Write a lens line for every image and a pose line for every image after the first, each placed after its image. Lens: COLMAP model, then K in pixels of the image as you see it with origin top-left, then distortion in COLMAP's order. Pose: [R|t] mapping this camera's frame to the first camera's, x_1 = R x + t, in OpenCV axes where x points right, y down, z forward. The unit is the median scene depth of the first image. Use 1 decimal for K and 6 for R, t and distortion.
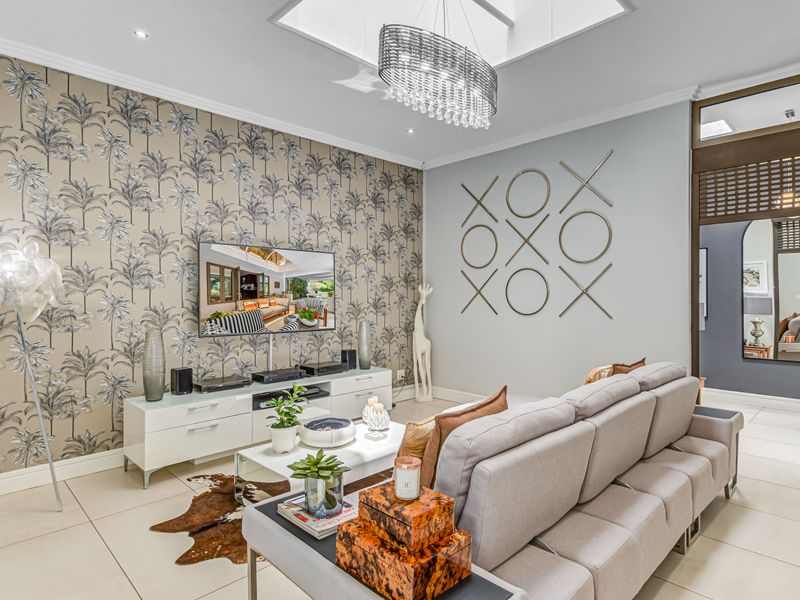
lens RADIAL K [[458.9, 0, 397.0], [0, 458.9, 304.3], [0, 0, 1]] dist [0.002289, 0.000360]
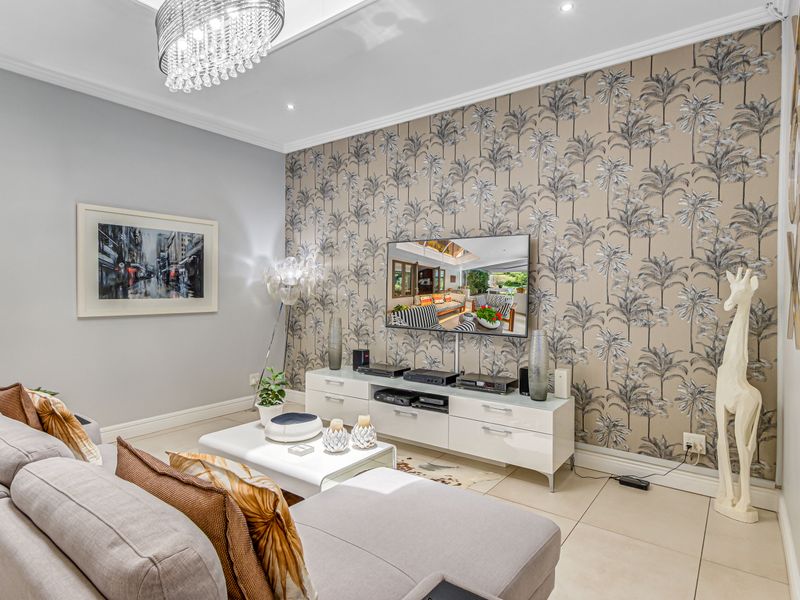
lens RADIAL K [[458.9, 0, 397.0], [0, 458.9, 304.3], [0, 0, 1]] dist [0.002289, 0.000360]
pose [[0.149729, 0.028840, -0.988306, 0.626395], [-0.032271, 0.999184, 0.024269, -0.010565], [0.988200, 0.028260, 0.150538, 0.761632]]
